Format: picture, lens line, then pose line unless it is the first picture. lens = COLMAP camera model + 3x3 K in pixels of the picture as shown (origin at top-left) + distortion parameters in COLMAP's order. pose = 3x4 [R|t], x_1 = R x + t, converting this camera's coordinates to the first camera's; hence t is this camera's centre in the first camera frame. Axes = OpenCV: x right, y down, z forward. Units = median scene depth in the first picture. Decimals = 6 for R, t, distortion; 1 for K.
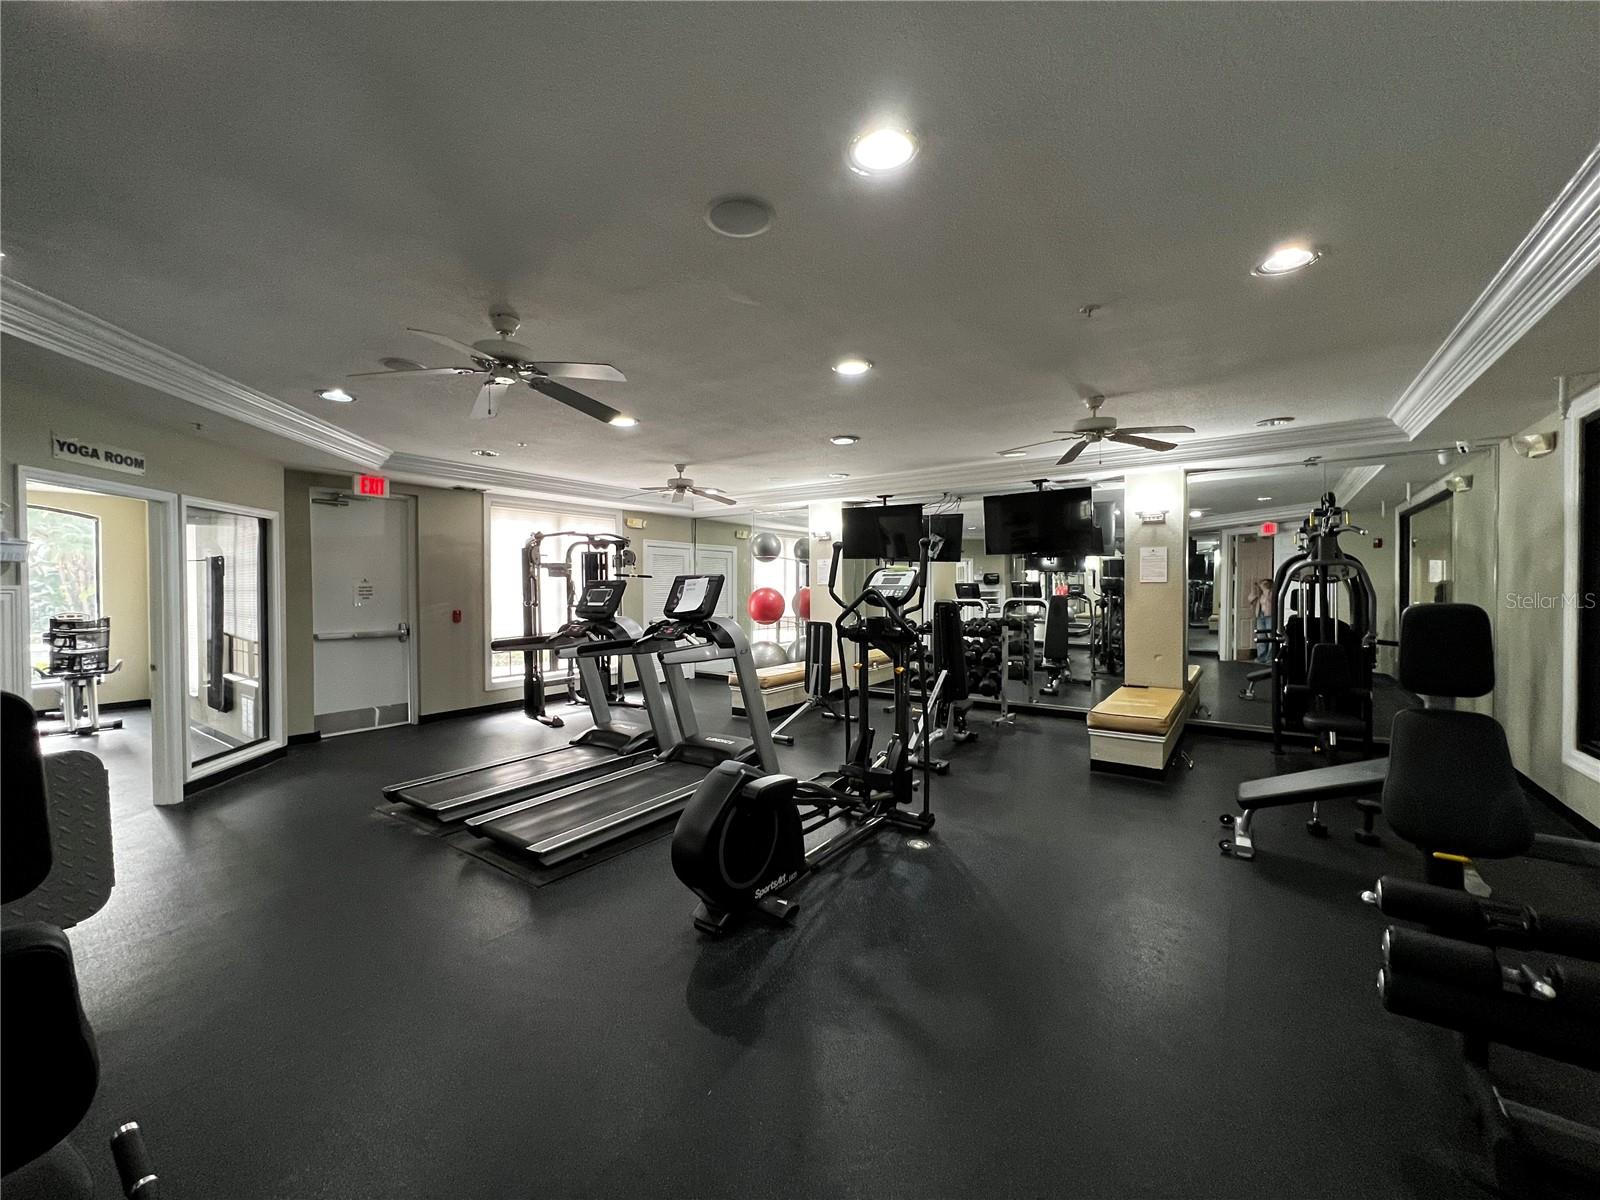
lens RADIAL K [[636.3, 0, 800.0], [0, 636.3, 600.0], [0, 0, 1]] dist [0.000681, 0.000776]
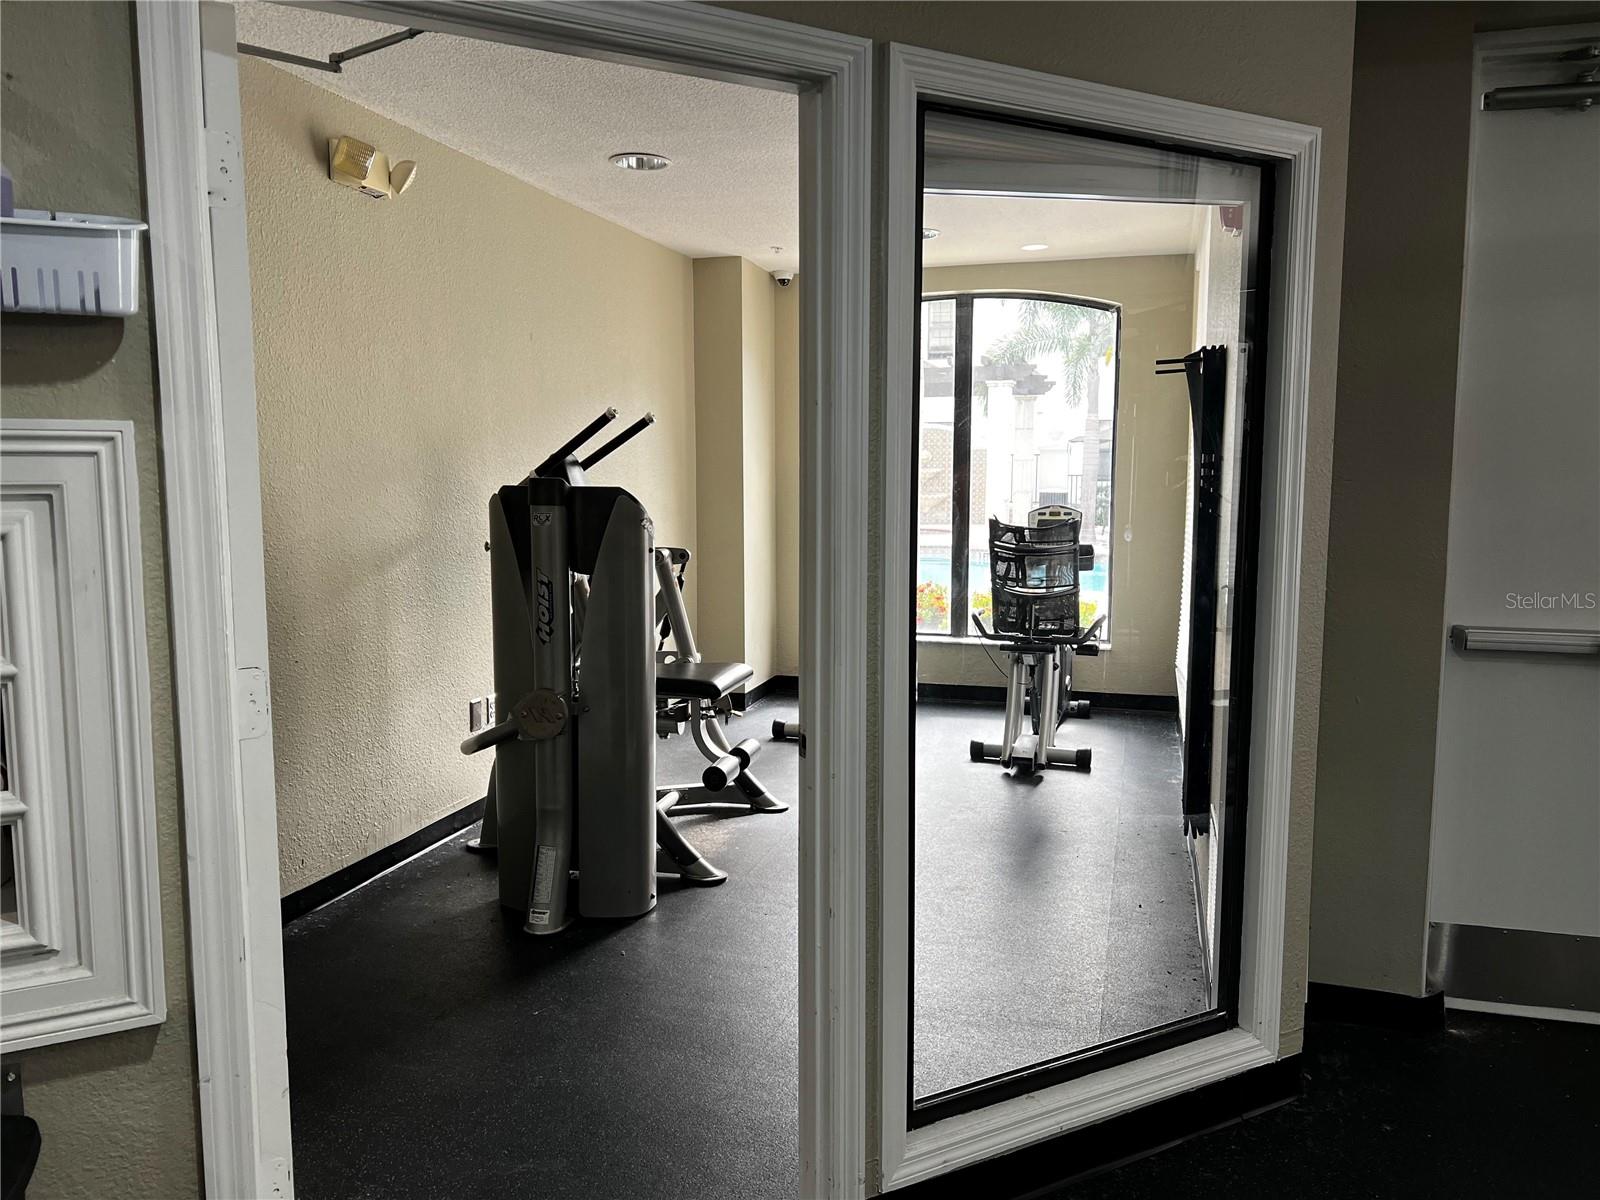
lens RADIAL K [[1200.0, 0, 800.0], [0, 1200.0, 600.0], [0, 0, 1]] dist [0.082278, -0.105640]
pose [[0.334235, 0.105293, -0.936590, -0.365971], [-0.014657, 0.994200, 0.106539, -0.004680], [0.942376, -0.021882, 0.333839, 0.553861]]
